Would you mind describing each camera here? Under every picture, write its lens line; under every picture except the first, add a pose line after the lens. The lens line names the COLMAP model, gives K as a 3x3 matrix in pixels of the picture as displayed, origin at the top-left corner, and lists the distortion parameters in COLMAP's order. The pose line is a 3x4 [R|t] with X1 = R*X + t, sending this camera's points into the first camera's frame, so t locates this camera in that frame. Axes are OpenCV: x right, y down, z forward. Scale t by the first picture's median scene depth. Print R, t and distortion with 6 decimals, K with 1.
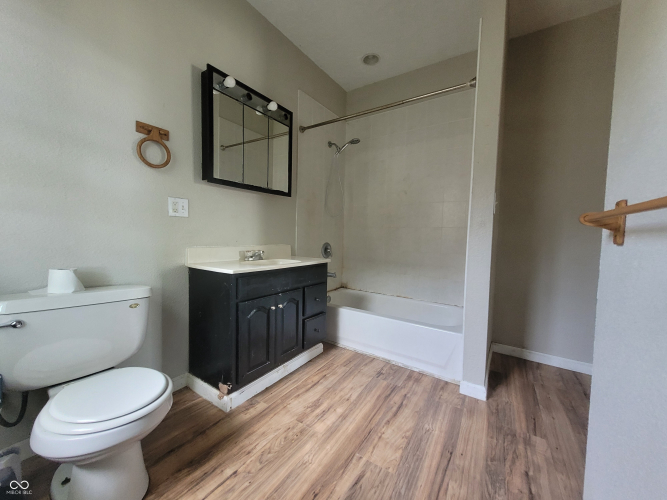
lens RADIAL K [[258.3, 0, 333.7], [0, 258.3, 247.3], [0, 0, 1]] dist [0.006465, -0.000251]
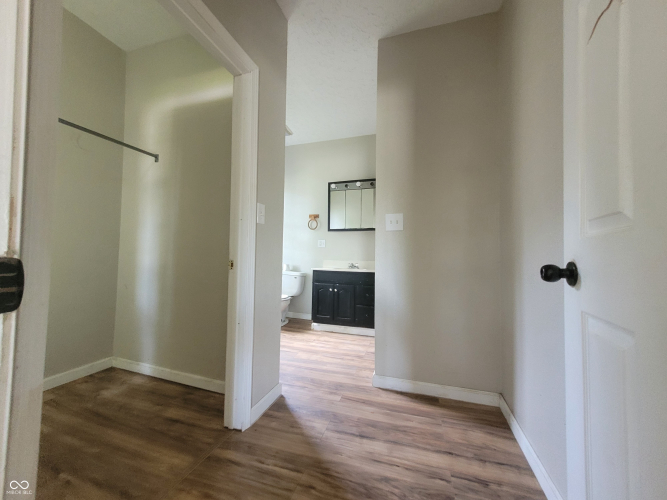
lens RADIAL K [[258.3, 0, 332.6], [0, 258.3, 250.9], [0, 0, 1]] dist [0.006465, -0.000251]
pose [[0.266657, -0.041016, -0.962918, 1.769684], [-0.065752, 0.995992, -0.060634, 0.055197], [0.961546, 0.079482, 0.262891, 0.472902]]
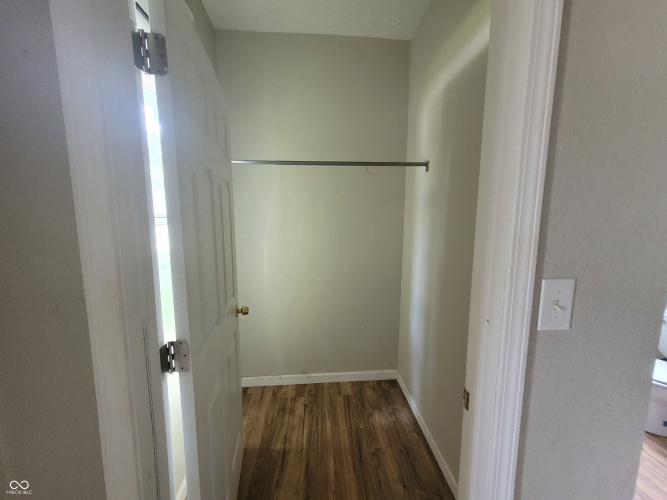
lens RADIAL K [[258.3, 0, 333.4], [0, 258.3, 246.9], [0, 0, 1]] dist [0.006465, -0.000251]
pose [[-0.784014, 0.058736, -0.617958, 1.204734], [-0.044496, 0.987635, 0.150326, -0.273175], [0.619146, 0.145354, -0.771706, 0.542959]]
